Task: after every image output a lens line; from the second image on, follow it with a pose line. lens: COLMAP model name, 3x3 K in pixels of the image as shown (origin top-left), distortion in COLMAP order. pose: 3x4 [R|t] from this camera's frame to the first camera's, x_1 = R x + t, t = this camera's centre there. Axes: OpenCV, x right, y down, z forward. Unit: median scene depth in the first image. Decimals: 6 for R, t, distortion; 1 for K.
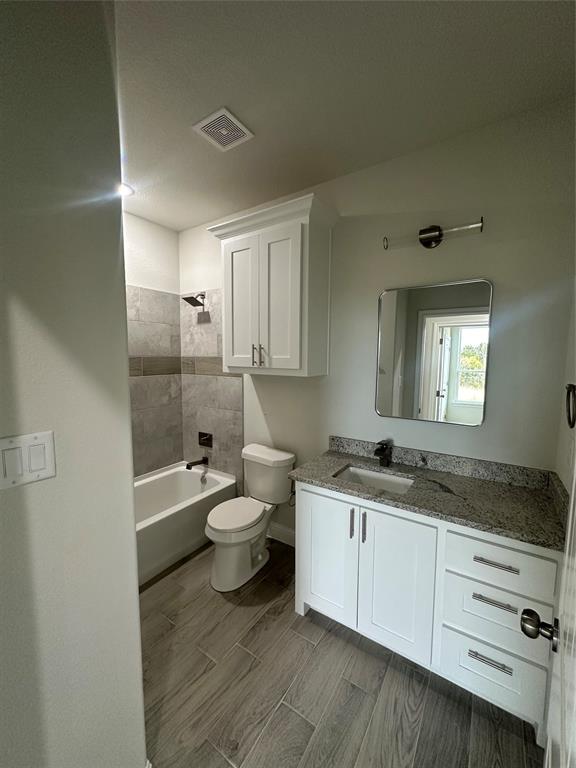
lens RADIAL K [[305.5, 0, 288.0], [0, 305.5, 384.0], [0, 0, 1]] dist [-0.001293, -0.000186]
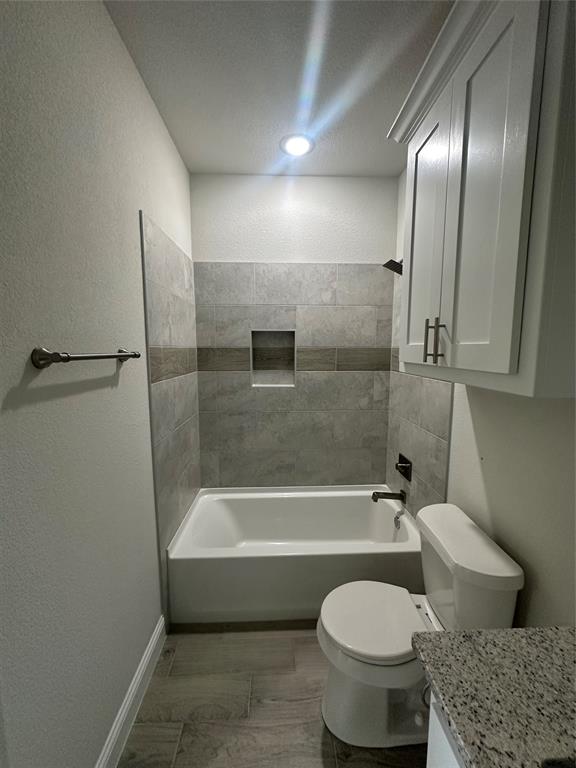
lens RADIAL K [[305.5, 0, 288.0], [0, 305.5, 384.0], [0, 0, 1]] dist [-0.001293, -0.000186]
pose [[0.583695, 0.086701, -0.807331, 0.124545], [-0.072228, 0.995885, 0.054729, -0.026108], [0.808754, 0.026367, 0.587556, 0.391803]]
